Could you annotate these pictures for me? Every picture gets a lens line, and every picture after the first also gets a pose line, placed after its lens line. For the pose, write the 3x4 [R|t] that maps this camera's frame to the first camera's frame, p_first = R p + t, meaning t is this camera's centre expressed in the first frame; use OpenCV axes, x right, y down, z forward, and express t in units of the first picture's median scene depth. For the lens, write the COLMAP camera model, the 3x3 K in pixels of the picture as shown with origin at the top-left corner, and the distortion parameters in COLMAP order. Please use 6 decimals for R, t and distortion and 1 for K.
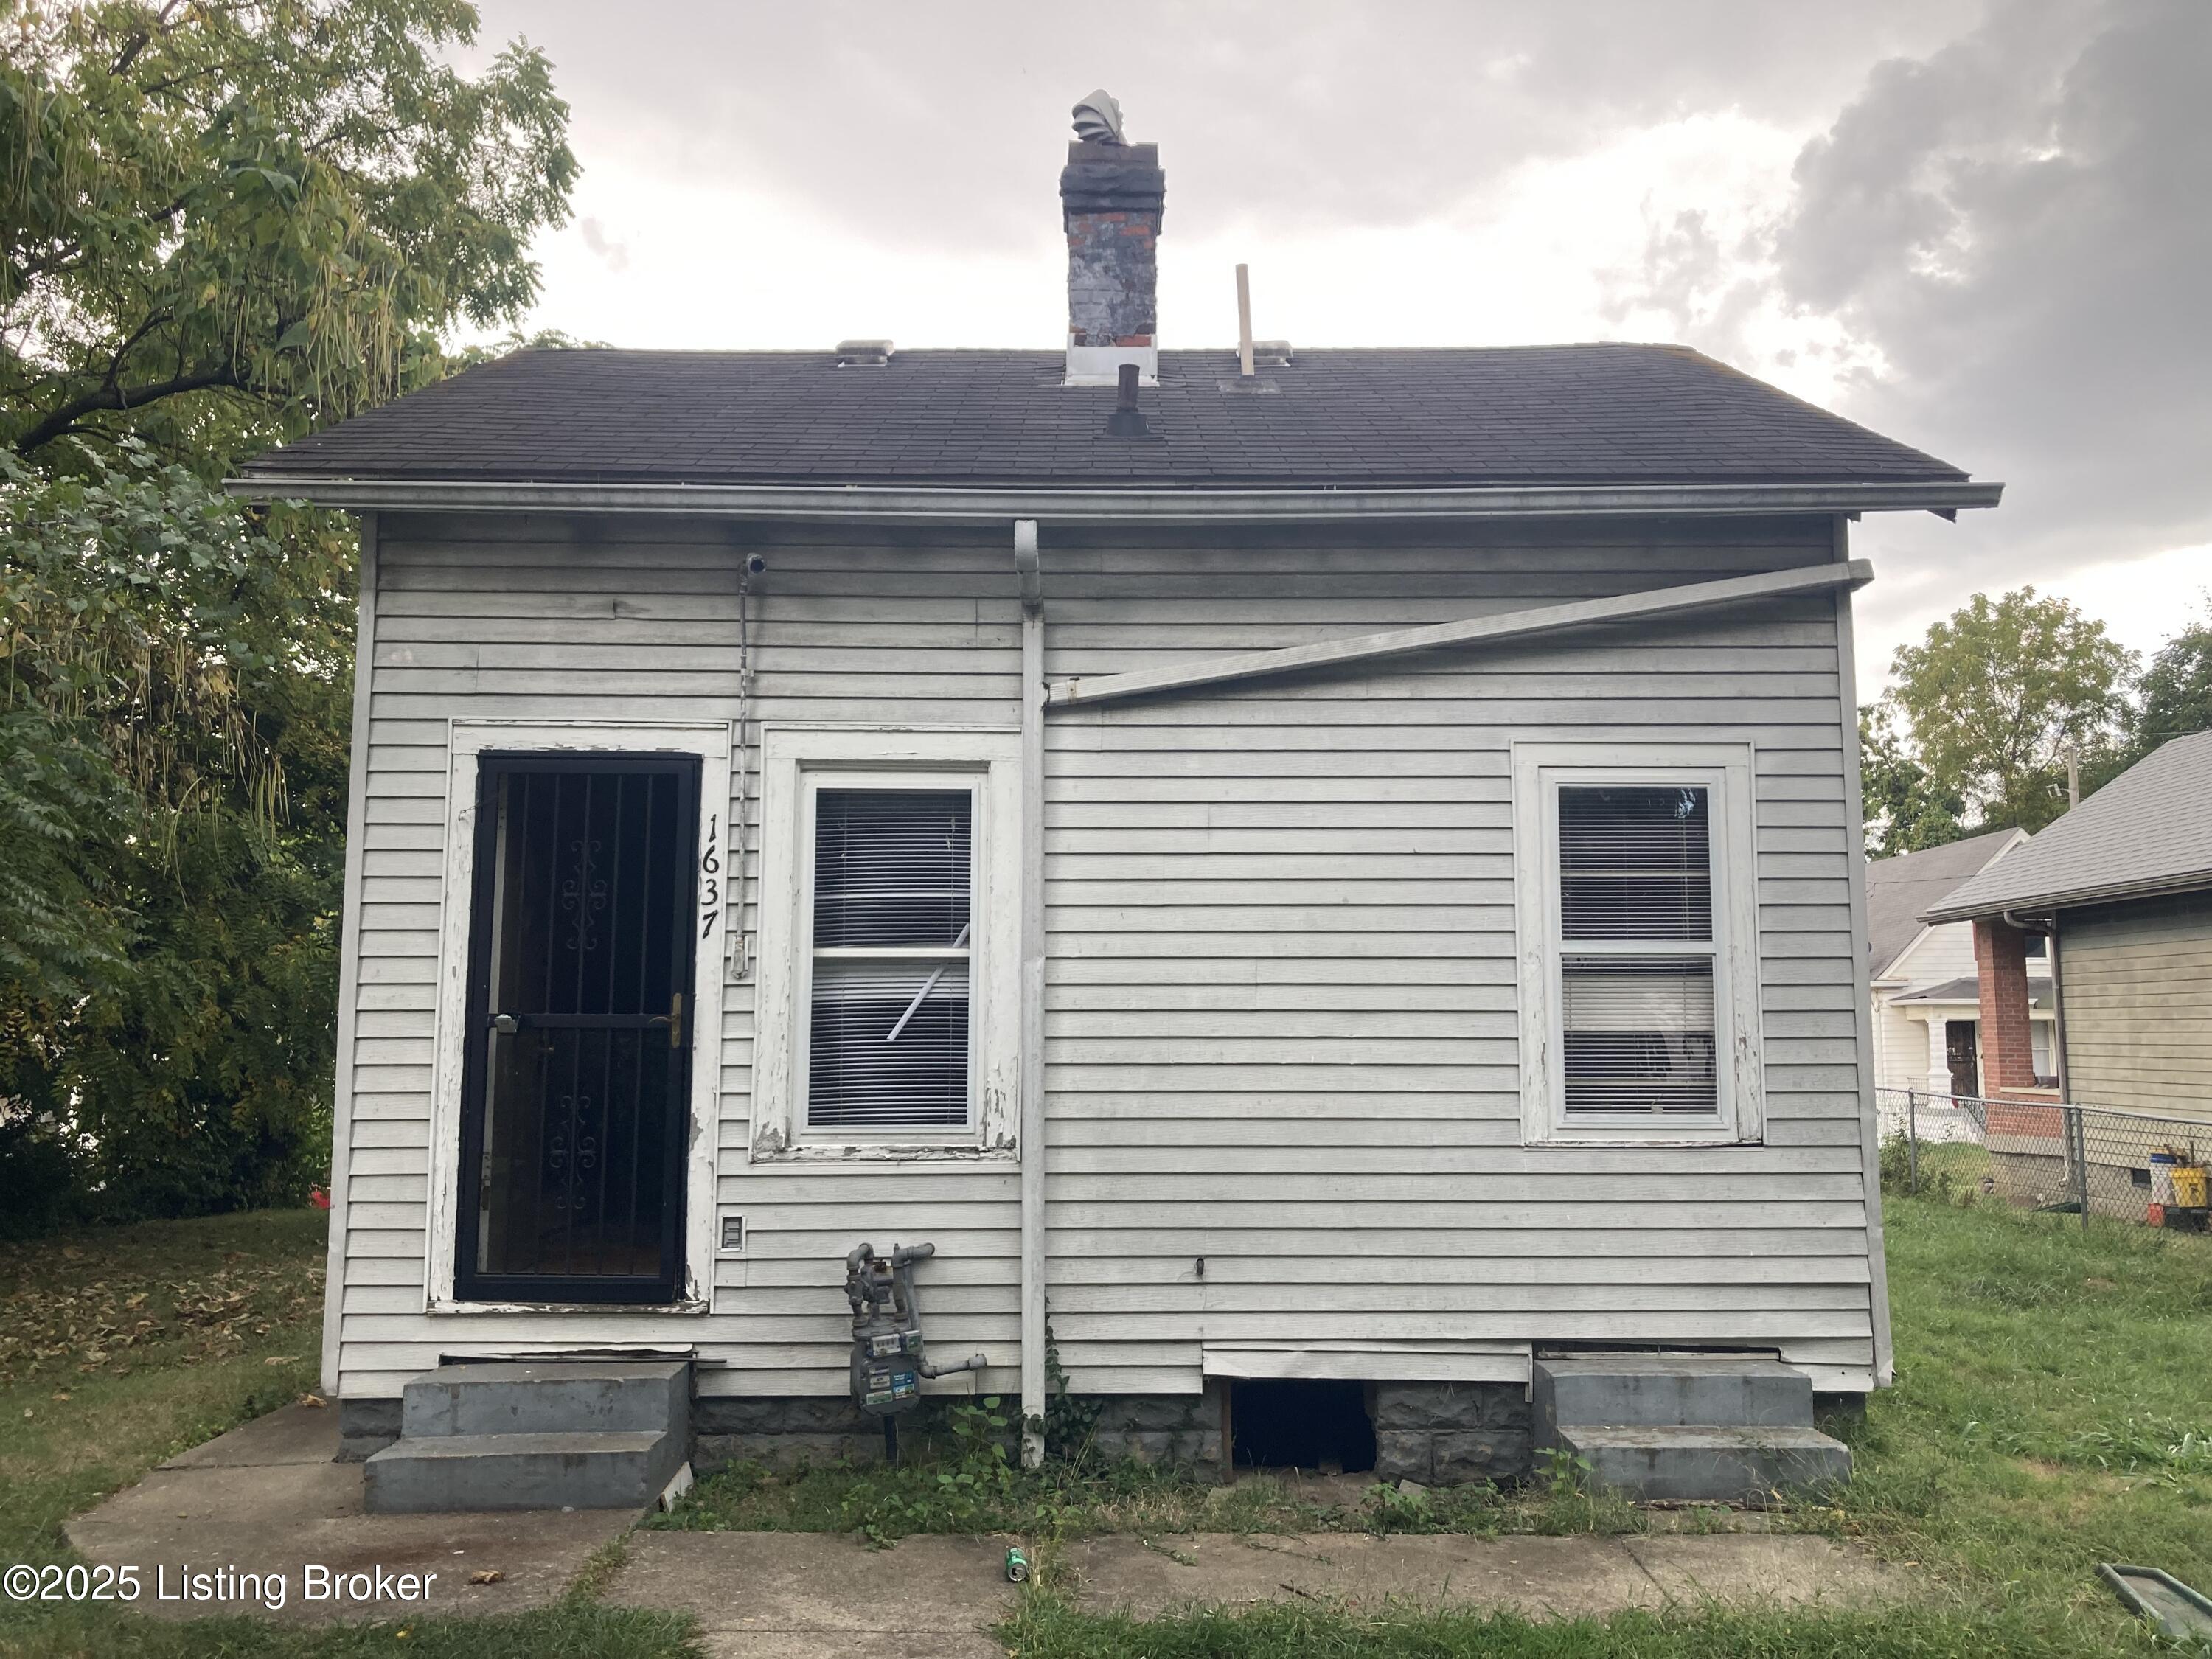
lens RADIAL K [[1803.4, 0, 1103.5], [0, 1803.4, 814.6], [0, 0, 1]] dist [0.052993, -0.084285]
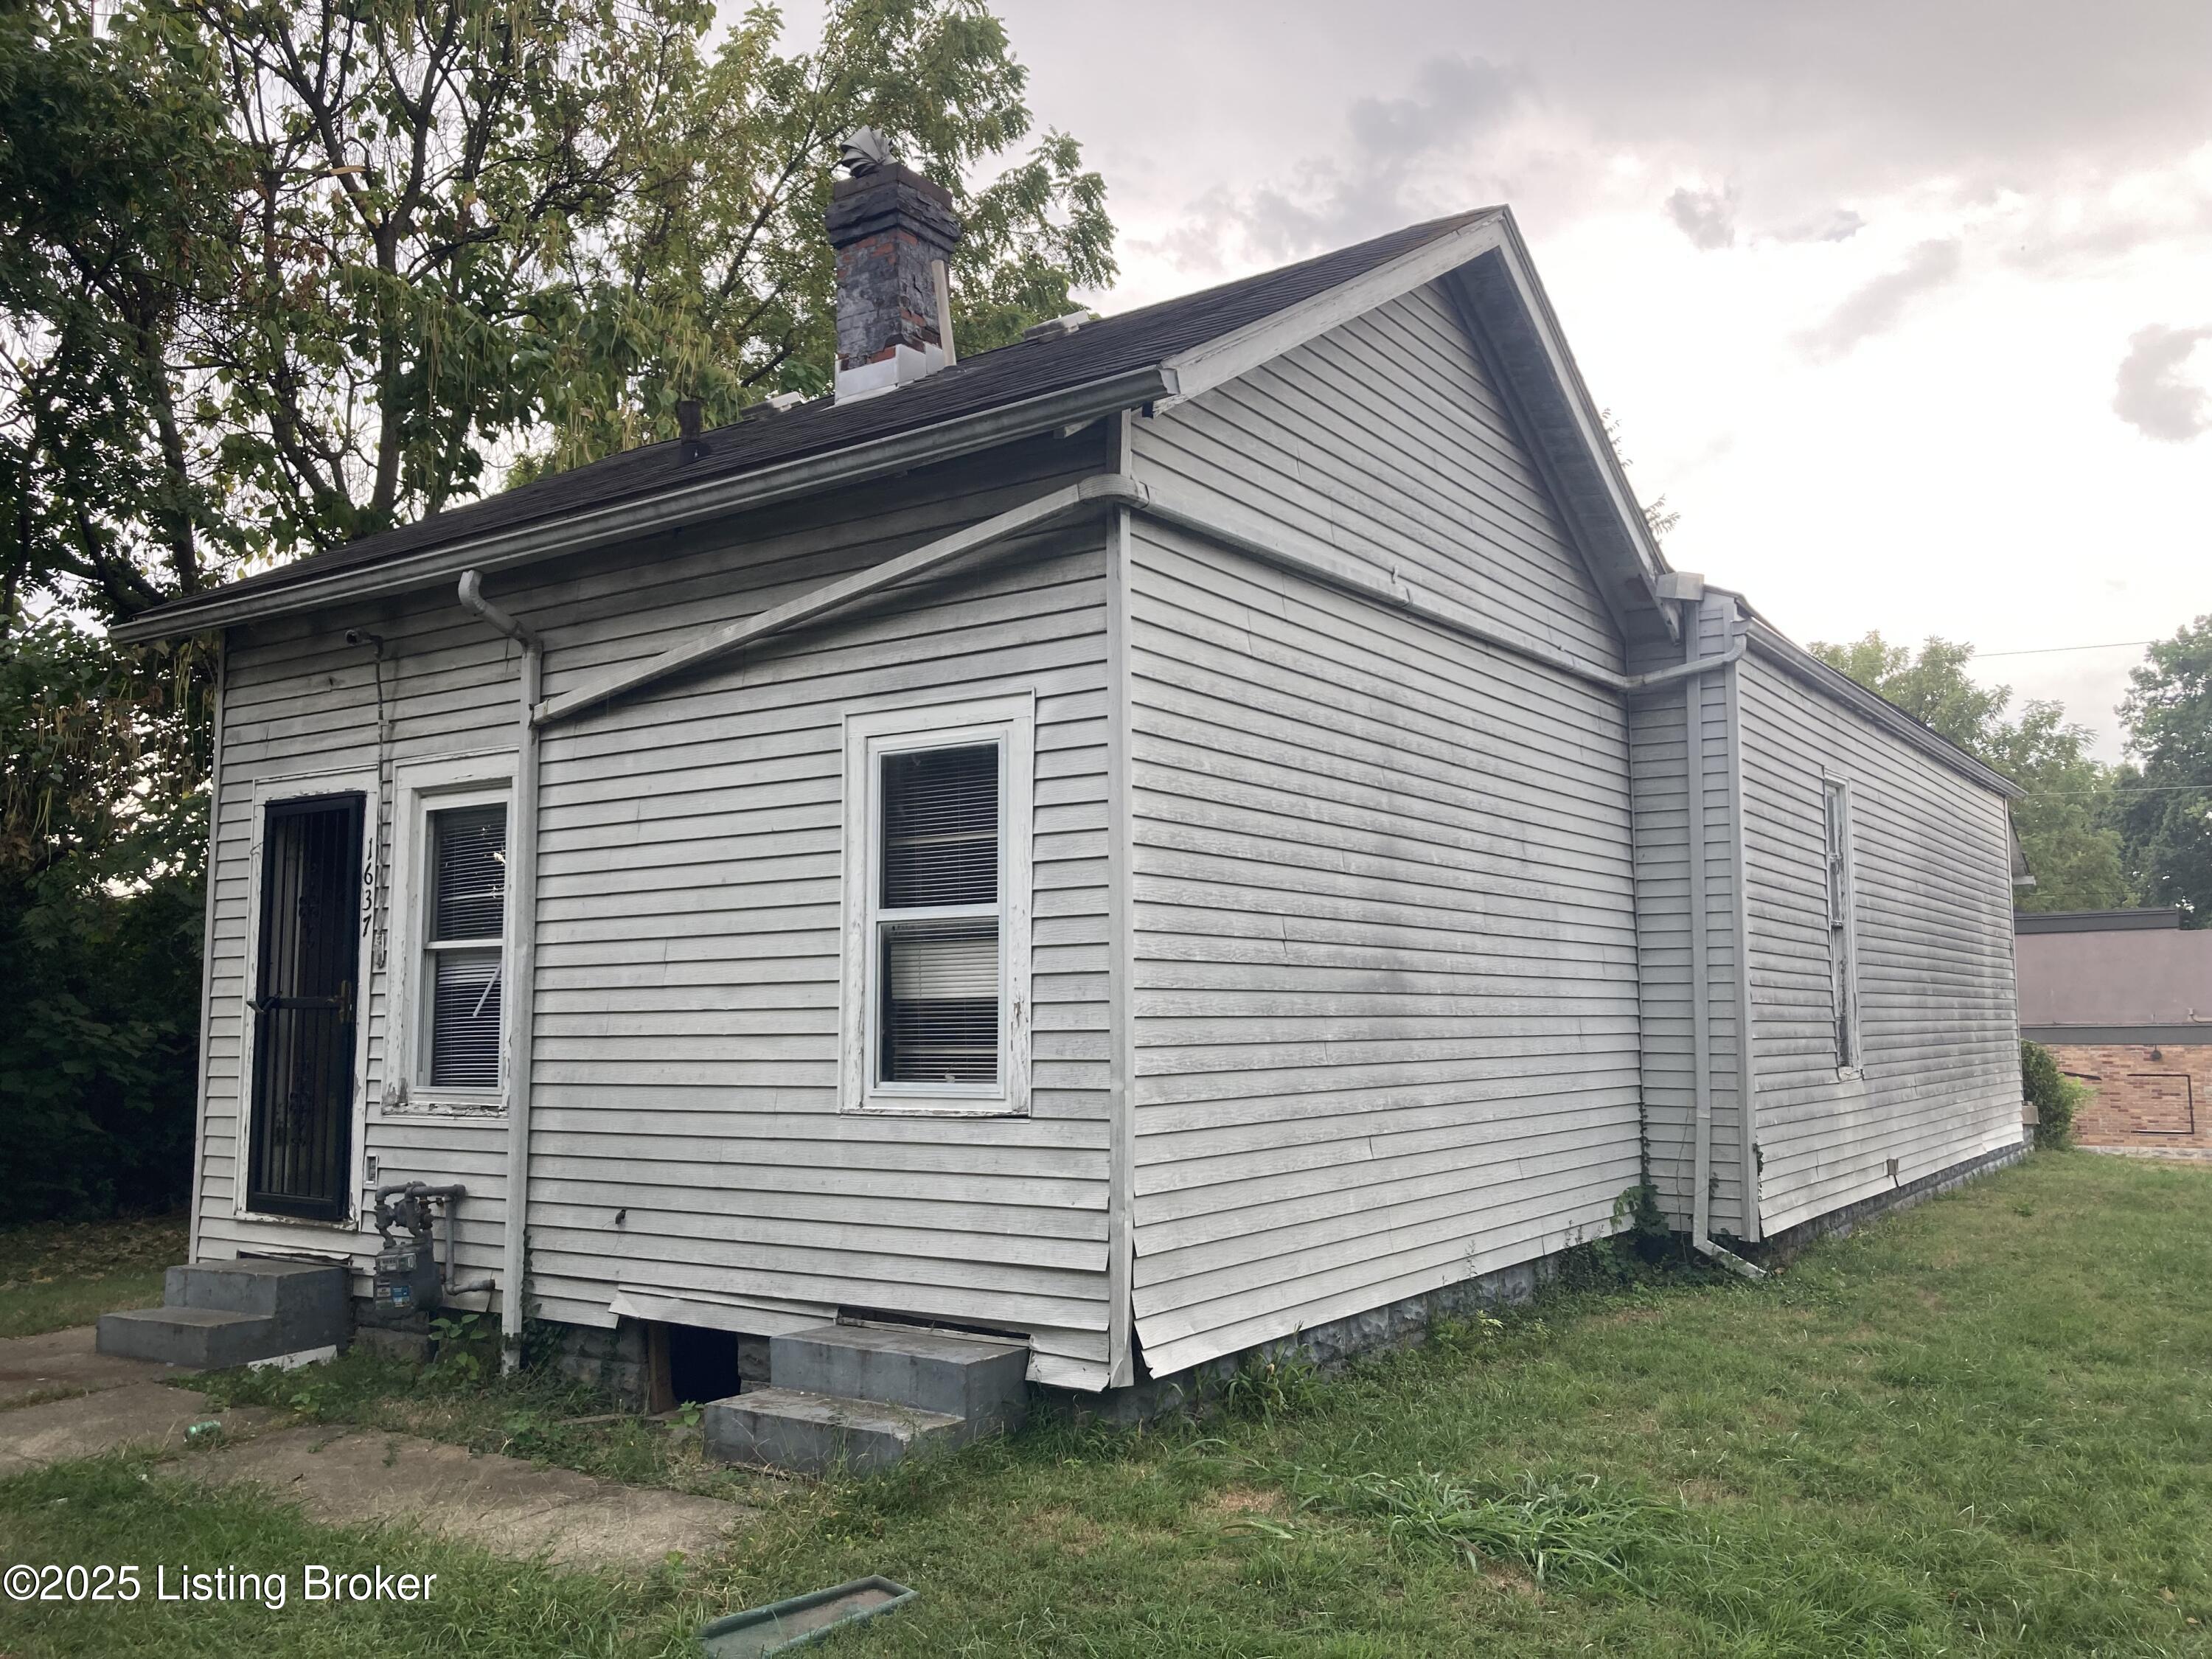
lens RADIAL K [[1803.4, 0, 1107.5], [0, 1803.4, 820.0], [0, 0, 1]] dist [0.052993, -0.084285]
pose [[0.818408, -0.069980, -0.570360, 0.936298], [0.076466, 0.996992, -0.012604, 0.043101], [0.569527, -0.033298, 0.821298, 0.258988]]
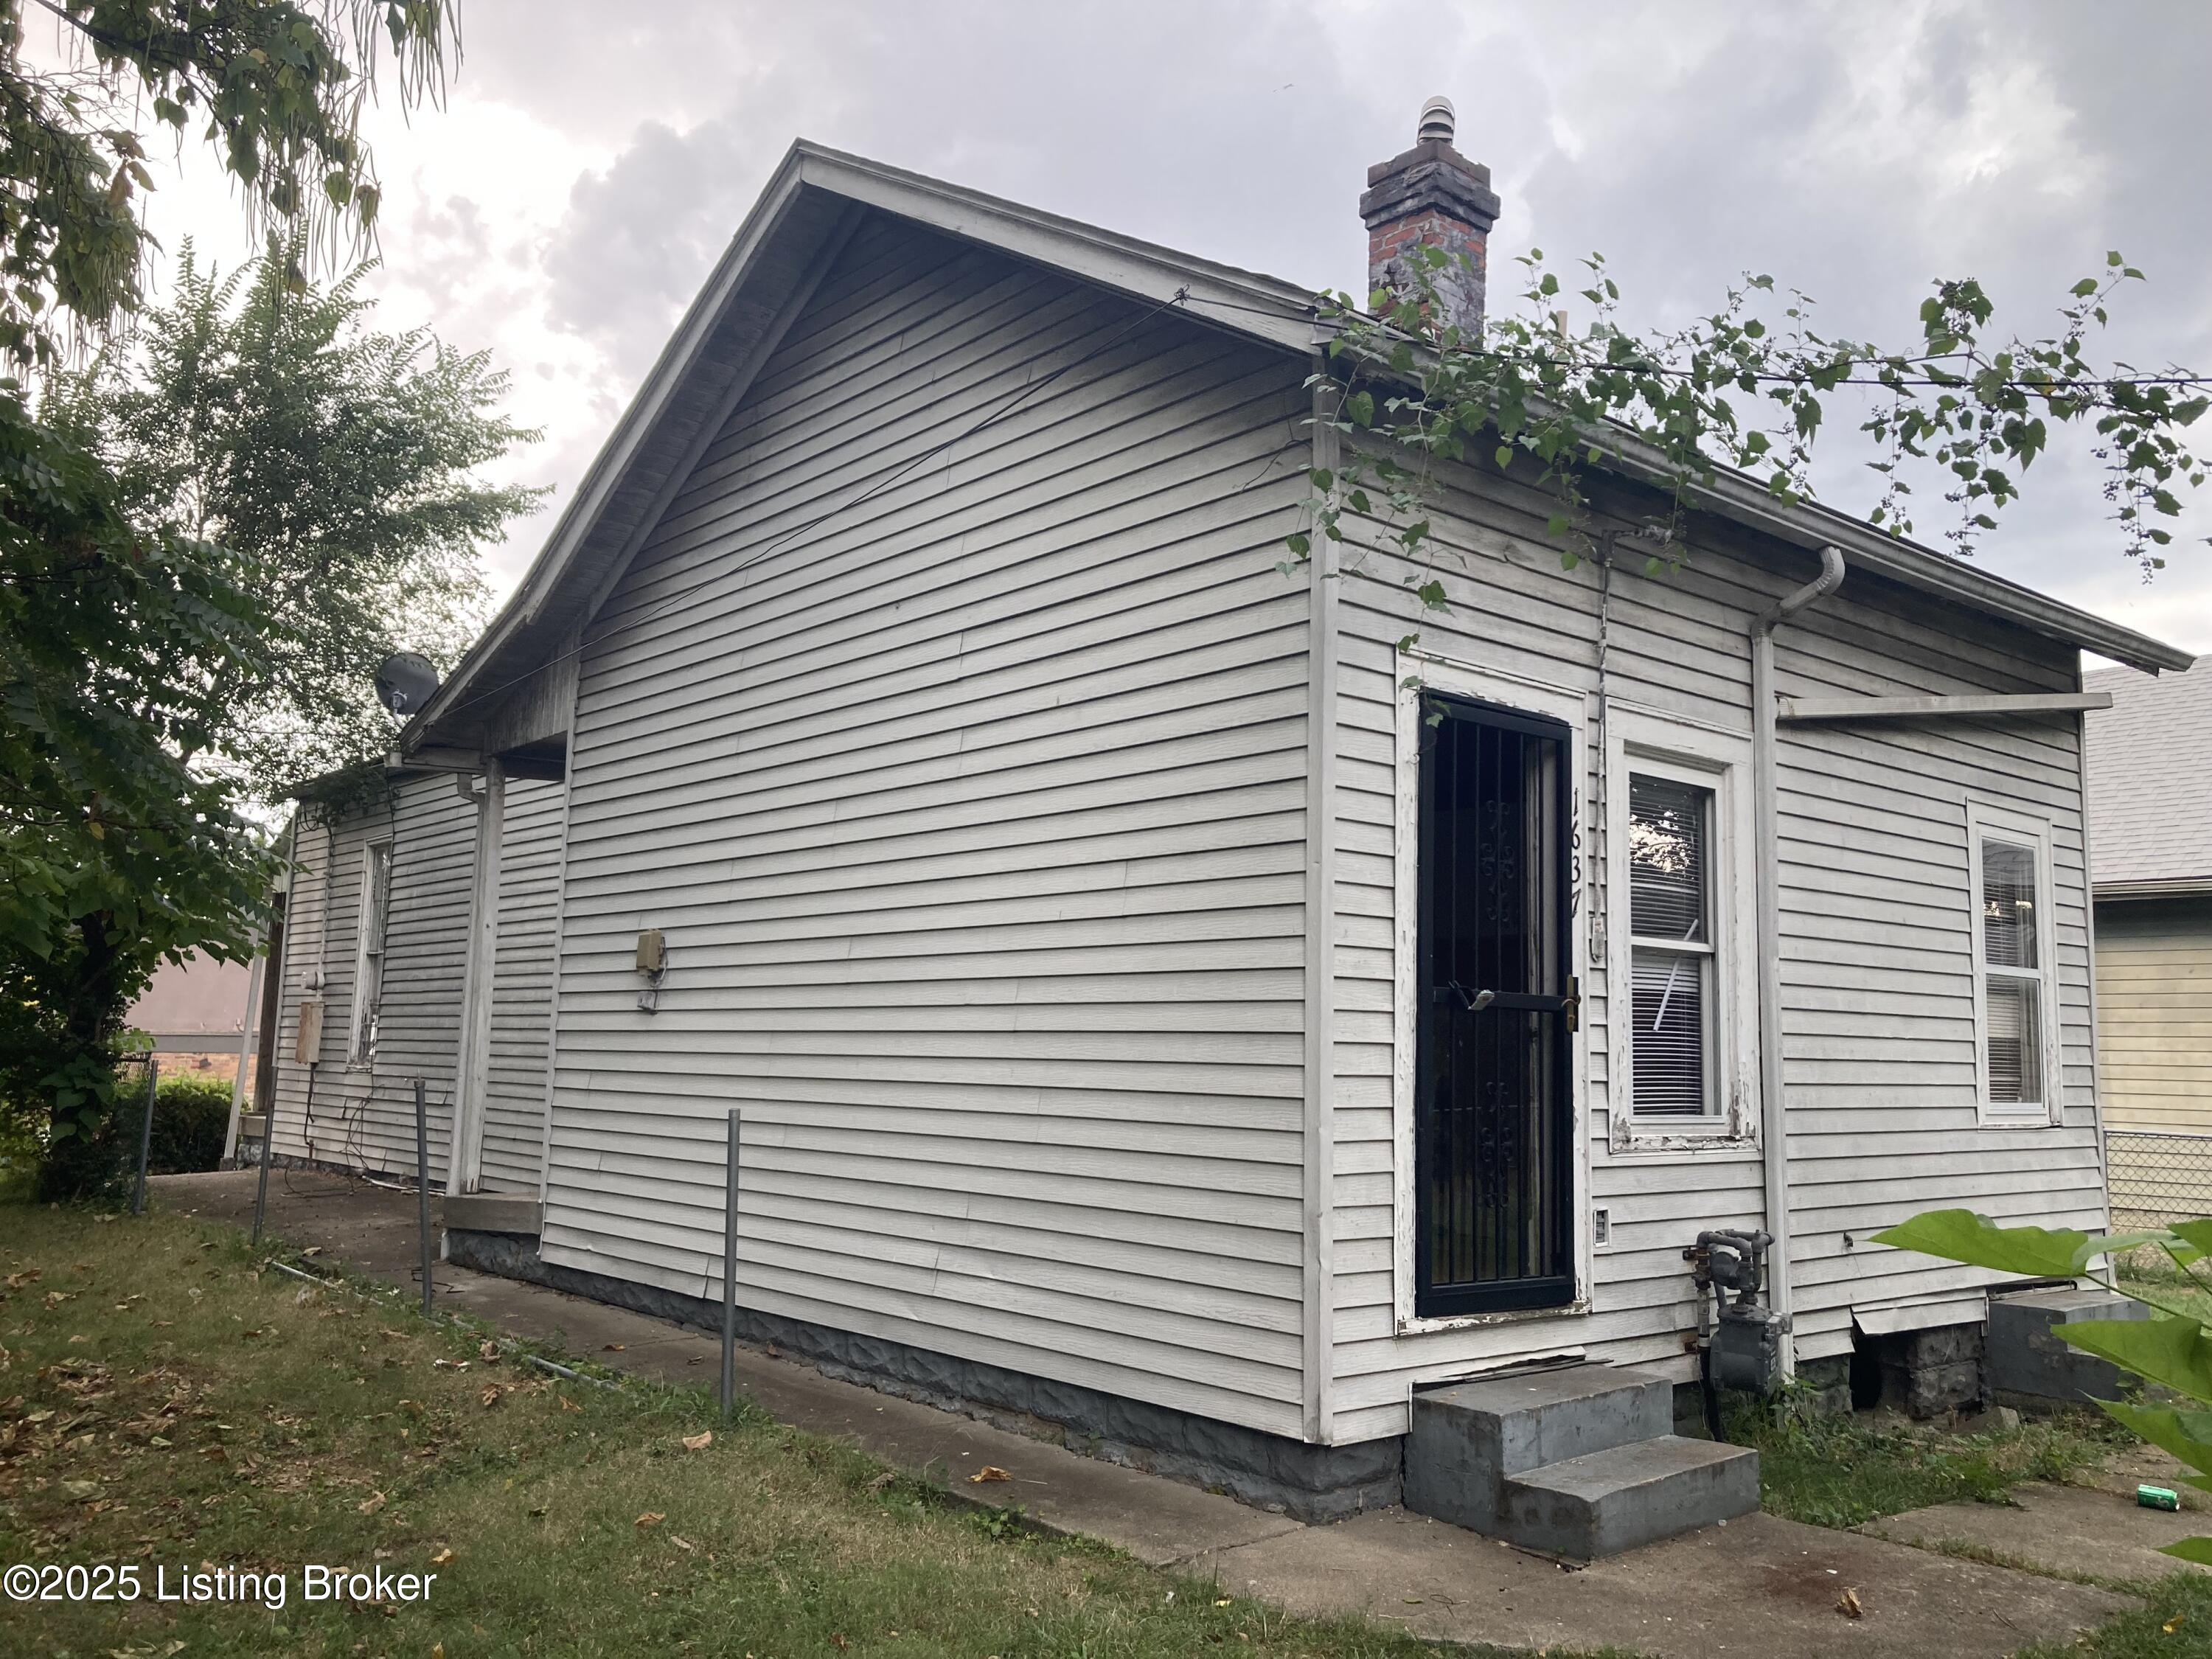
lens RADIAL K [[1803.4, 0, 1096.4], [0, 1803.4, 843.5], [0, 0, 1]] dist [0.052993, -0.084285]
pose [[0.767876, 0.089208, 0.634356, -1.019786], [-0.099650, 0.994836, -0.019278, 0.073151], [-0.632800, -0.048411, 0.772800, 0.432299]]
